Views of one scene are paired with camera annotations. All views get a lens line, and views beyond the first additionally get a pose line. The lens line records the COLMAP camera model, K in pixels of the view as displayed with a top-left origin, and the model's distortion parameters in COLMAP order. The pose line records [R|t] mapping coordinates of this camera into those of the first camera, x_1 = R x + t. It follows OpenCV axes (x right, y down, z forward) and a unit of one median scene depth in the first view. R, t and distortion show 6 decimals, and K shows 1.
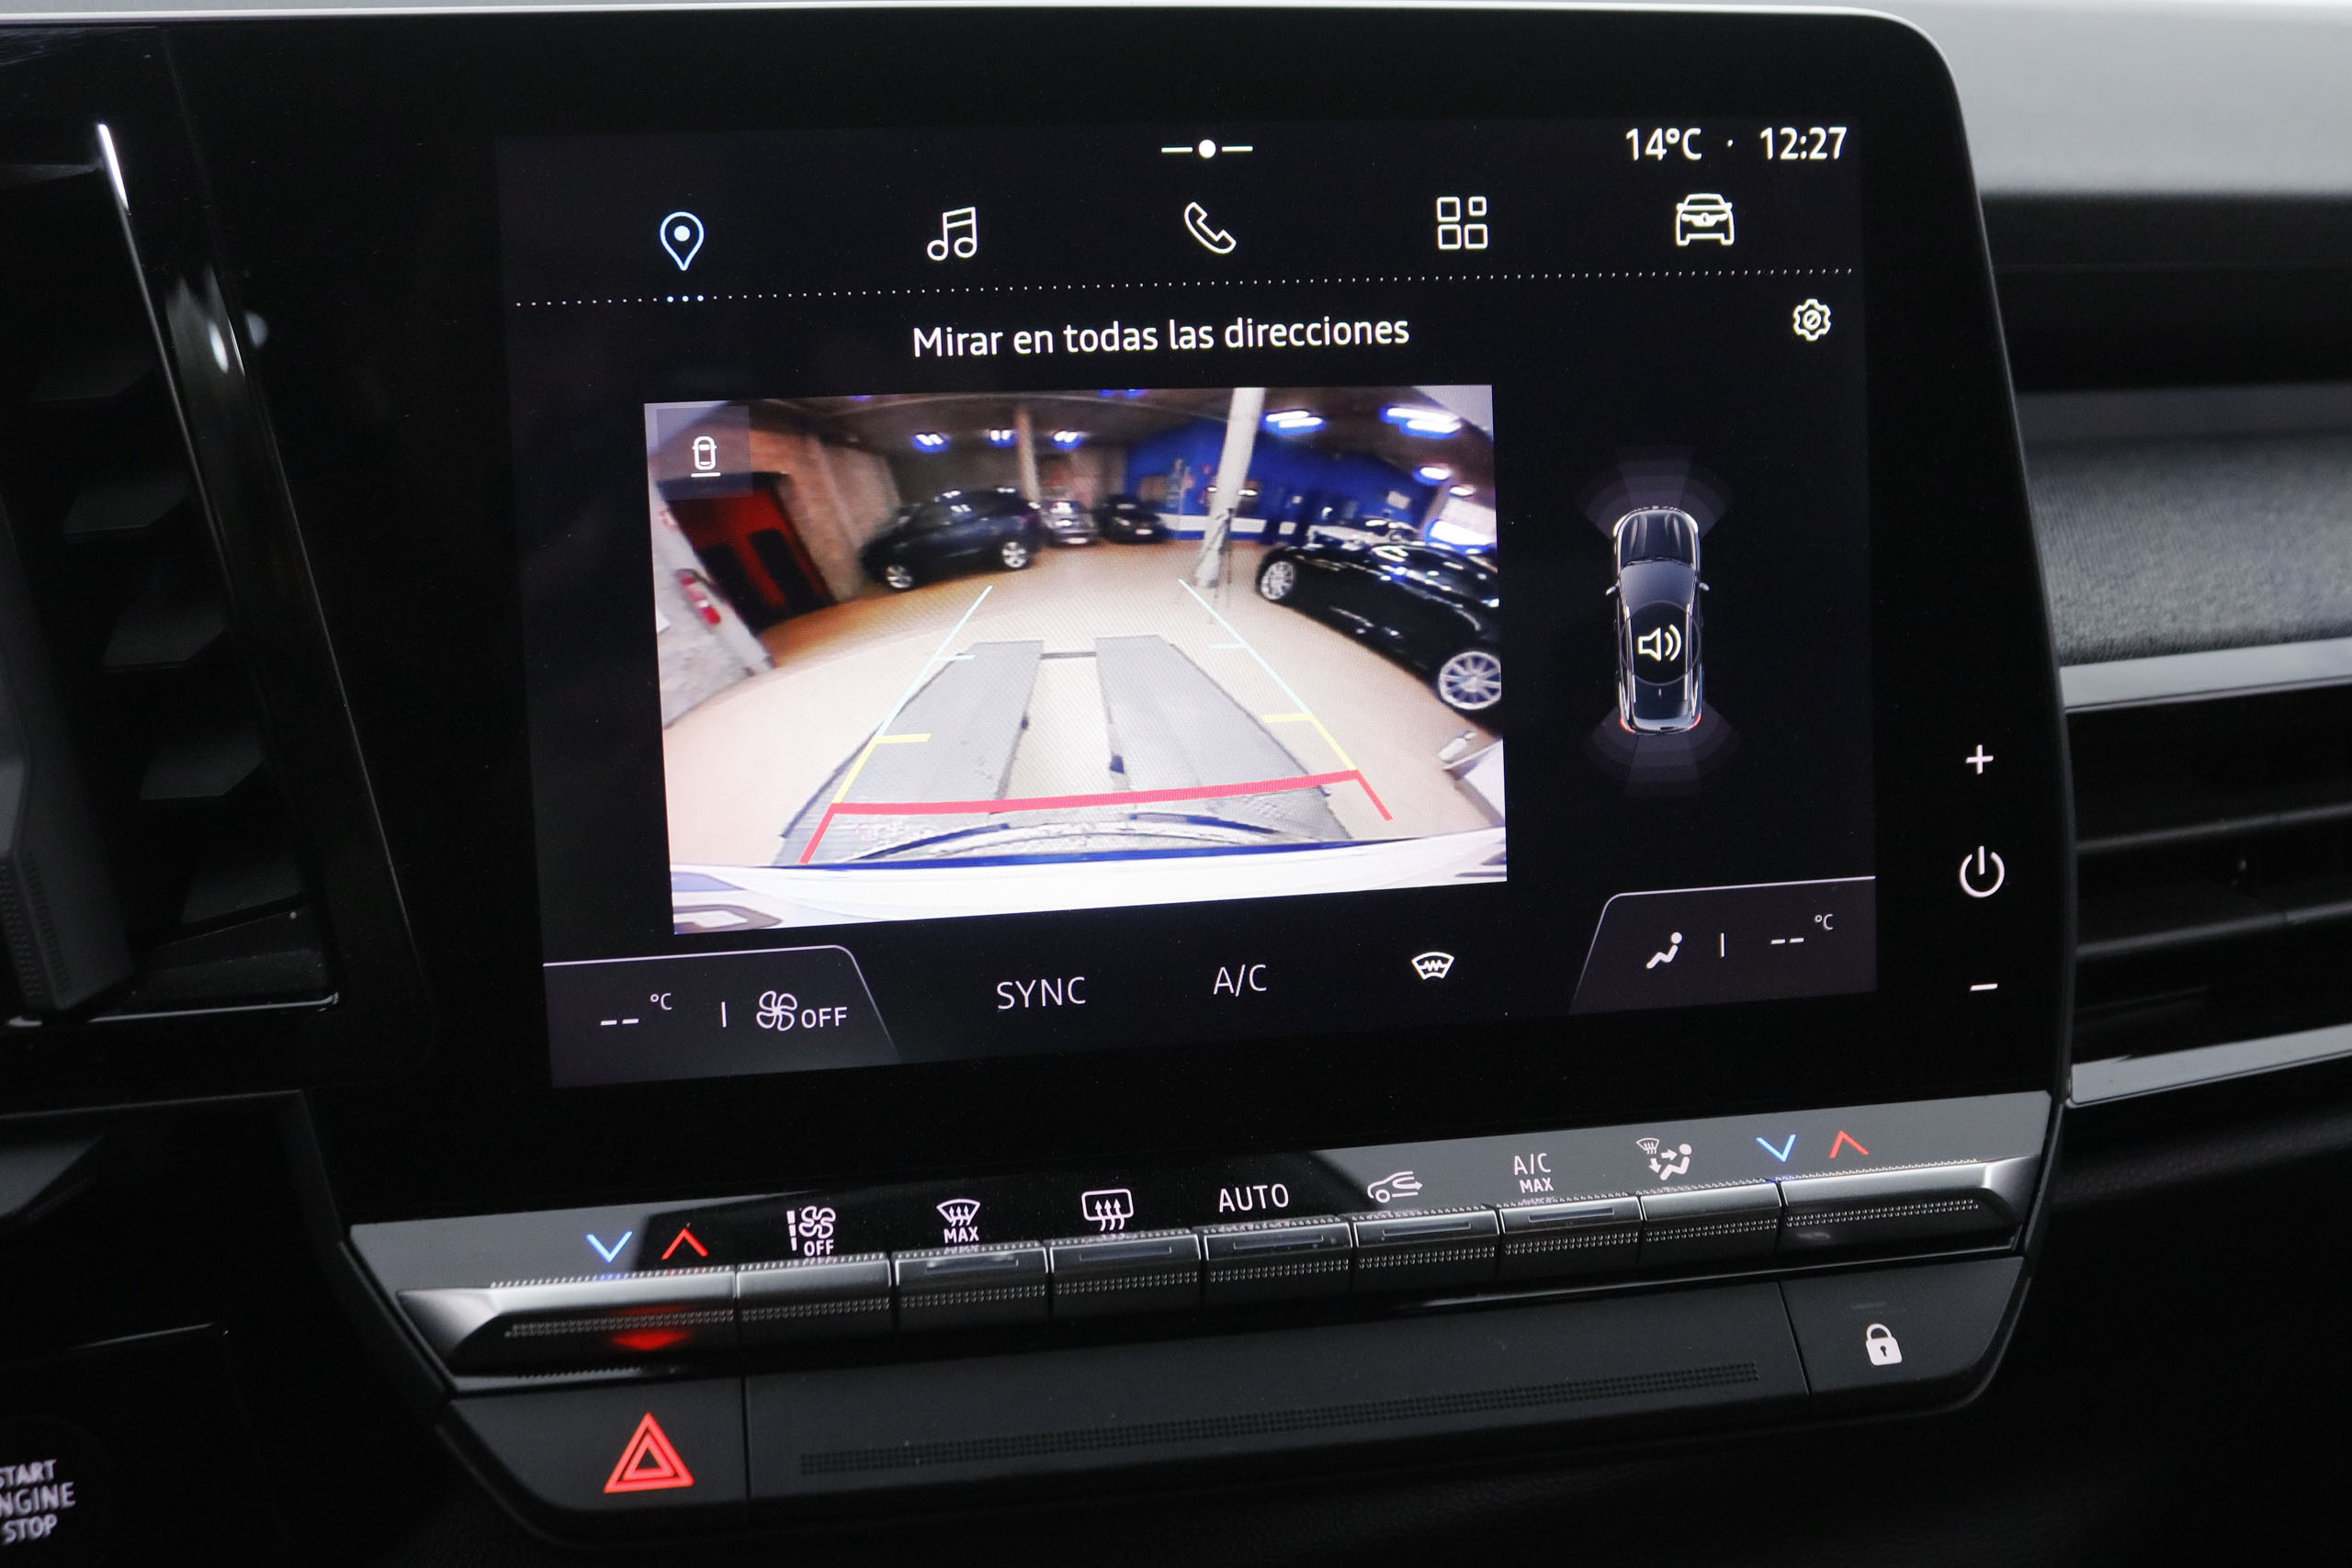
lens RADIAL K [[2607.8, 0, 1192.0], [0, 2607.8, 781.3], [0, 0, 1]] dist [-0.099485, 0.136302]
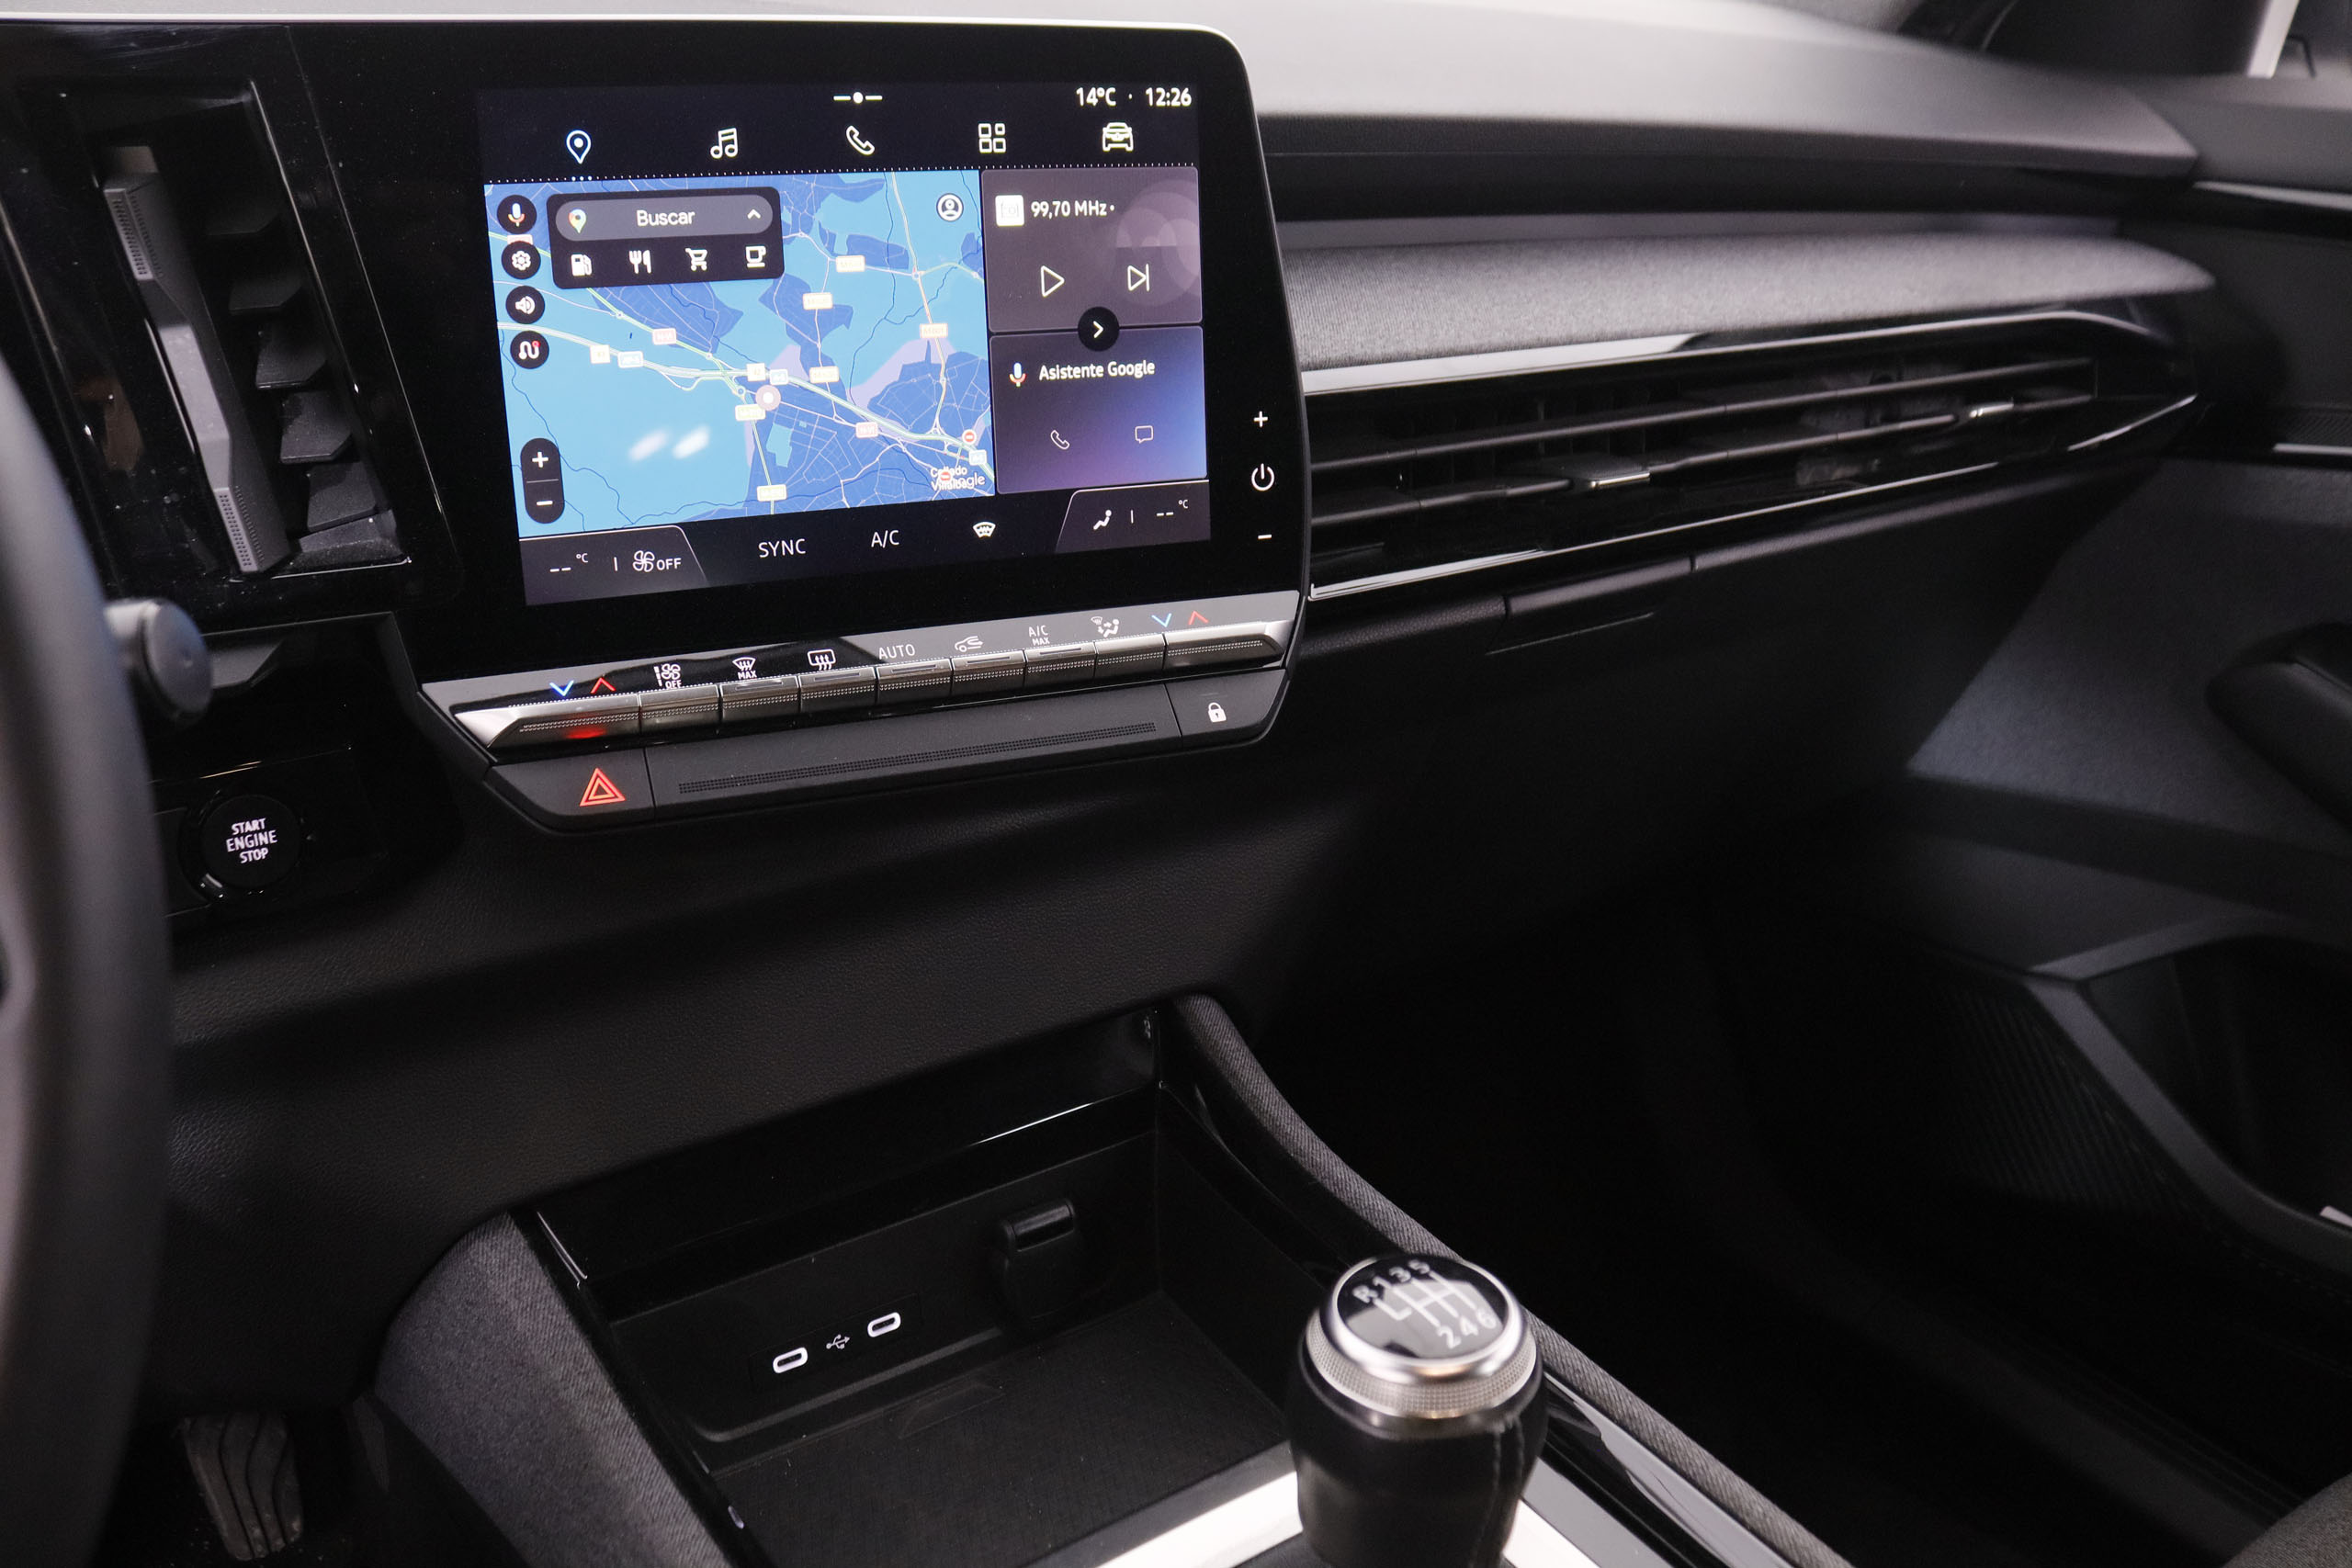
lens RADIAL K [[1972.7, 0, 1181.5], [0, 1972.7, 782.0], [0, 0, 1]] dist [-0.175846, 0.159982]
pose [[0.972846, -0.050349, 0.225910, -0.104994], [0.015159, 0.987817, 0.154878, 0.033317], [-0.230956, -0.147248, 0.961758, -0.464789]]
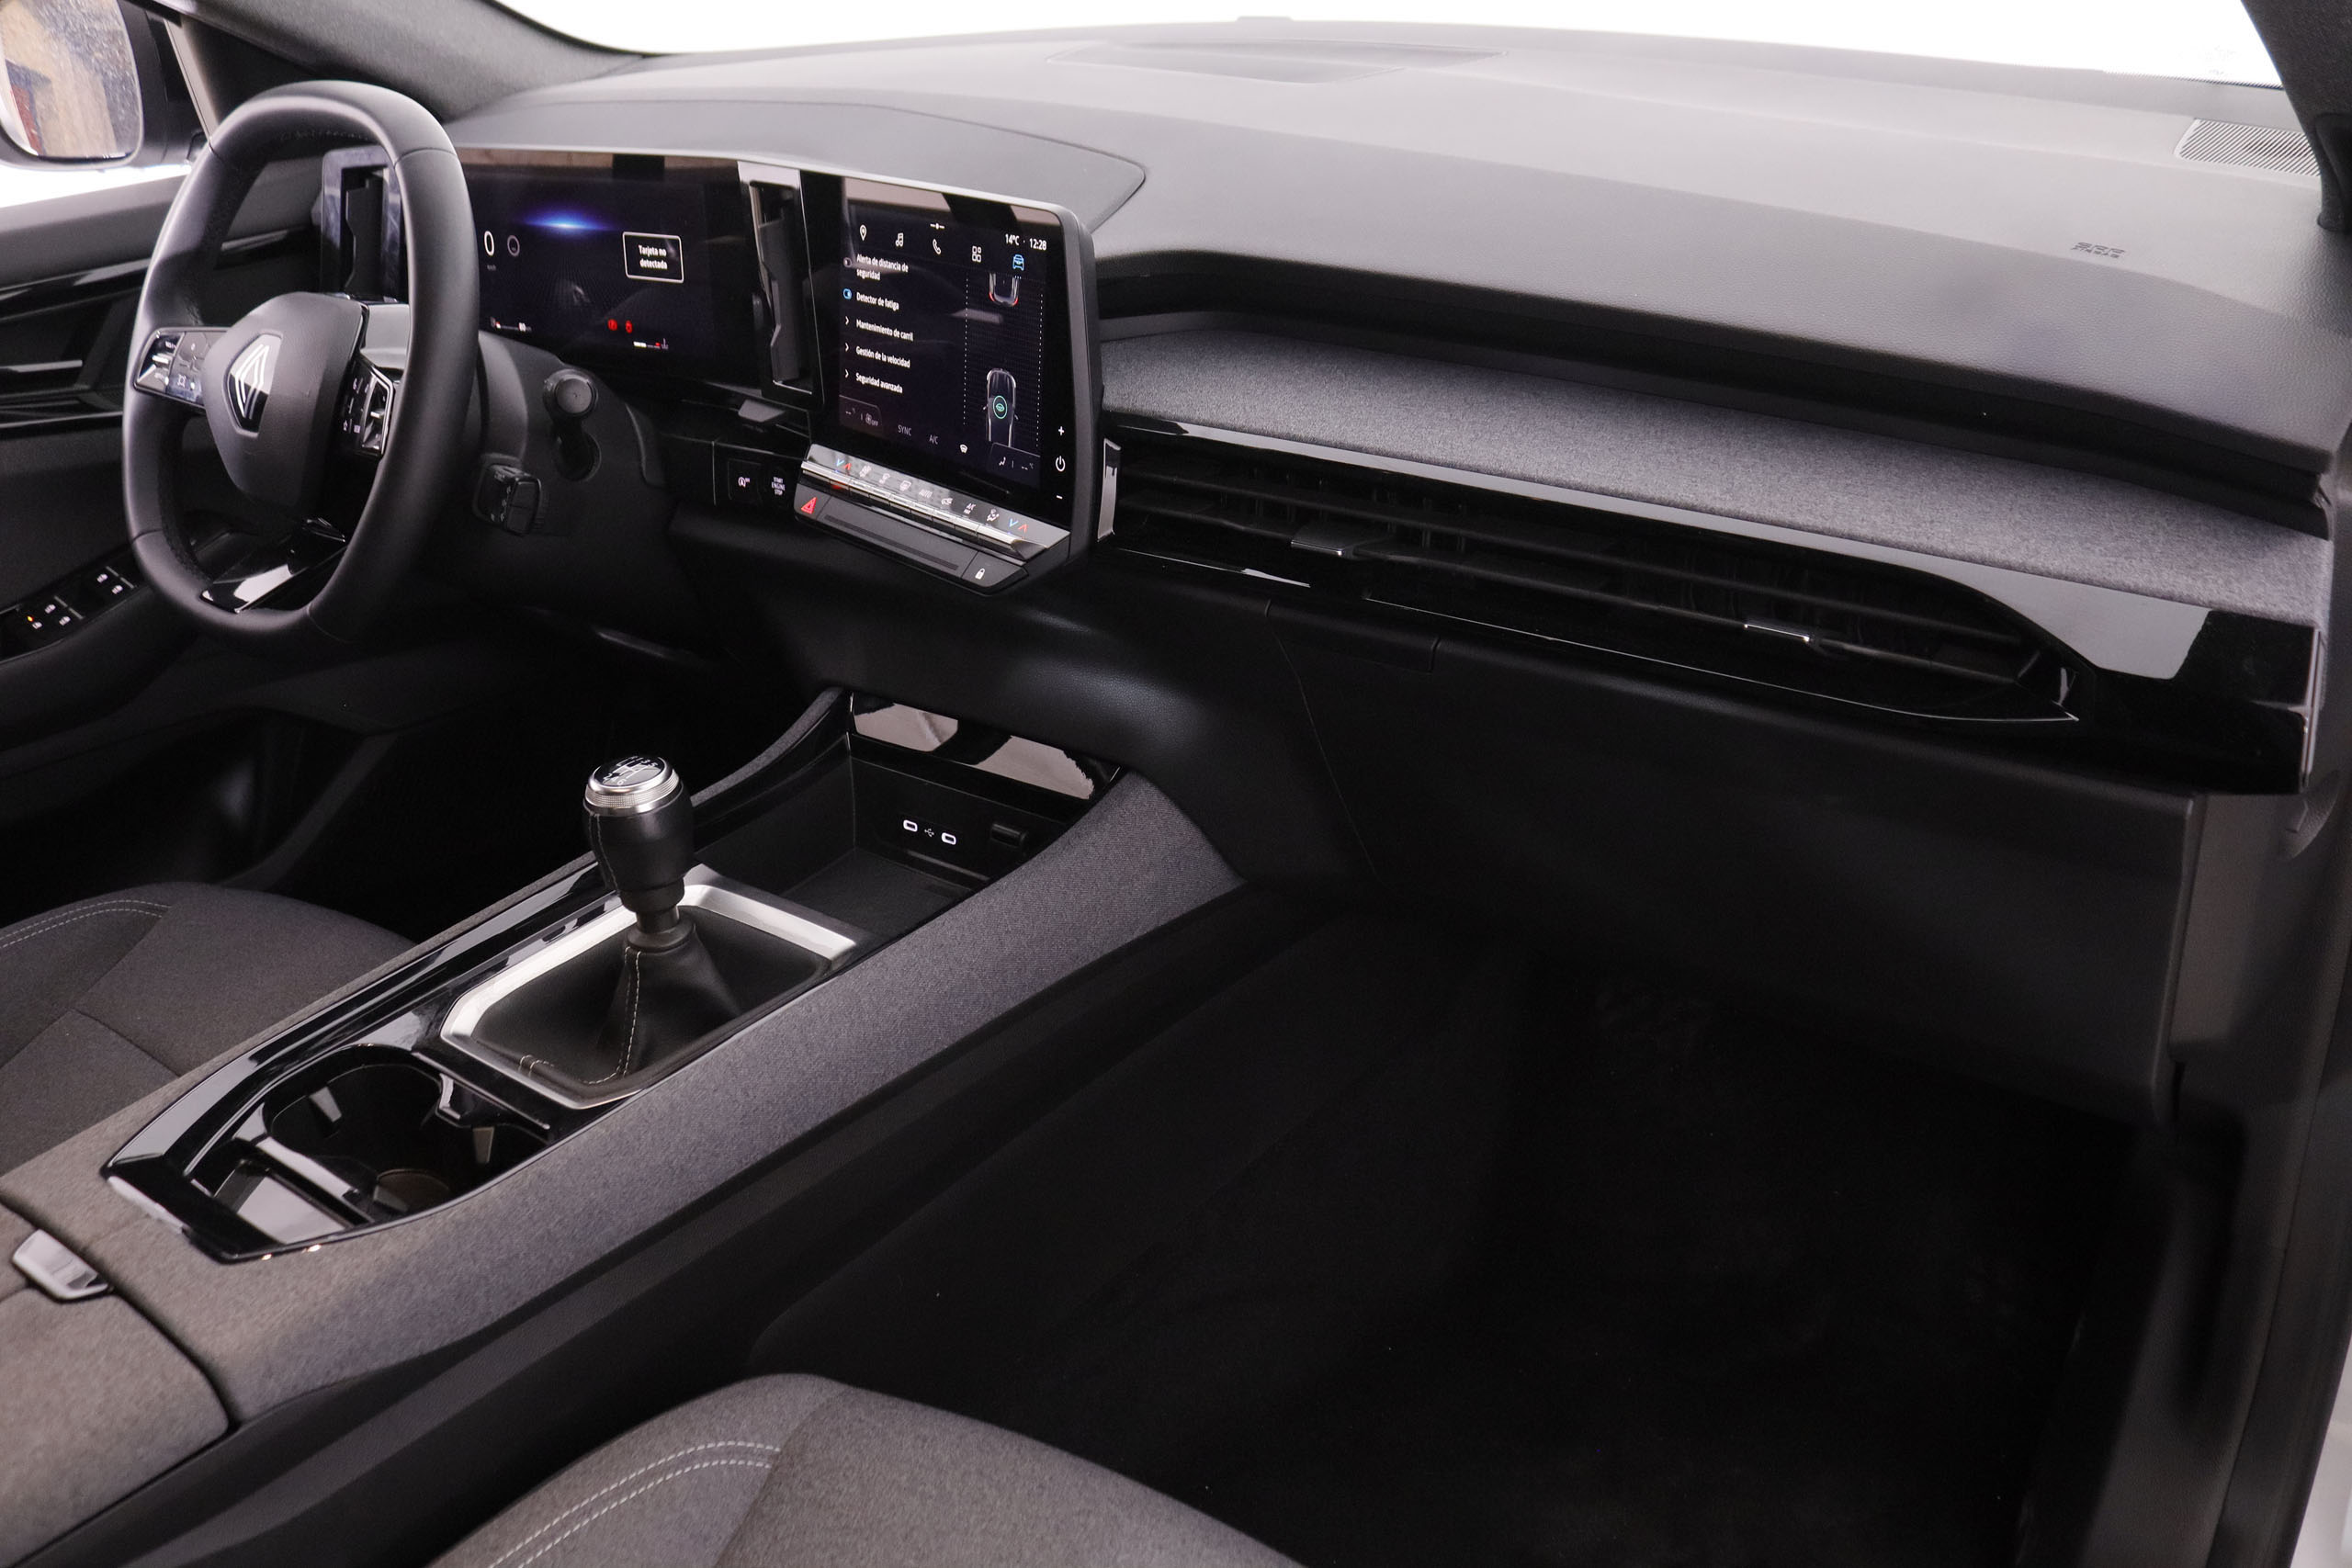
lens RADIAL K [[1972.7, 0, 1181.5], [0, 1972.7, 782.0], [0, 0, 1]] dist [-0.175846, 0.159982]
pose [[0.525292, 0.372581, -0.765017, 2.671202], [-0.161302, 0.926344, 0.340394, -0.510369], [0.835494, -0.055407, 0.546699, -0.322030]]
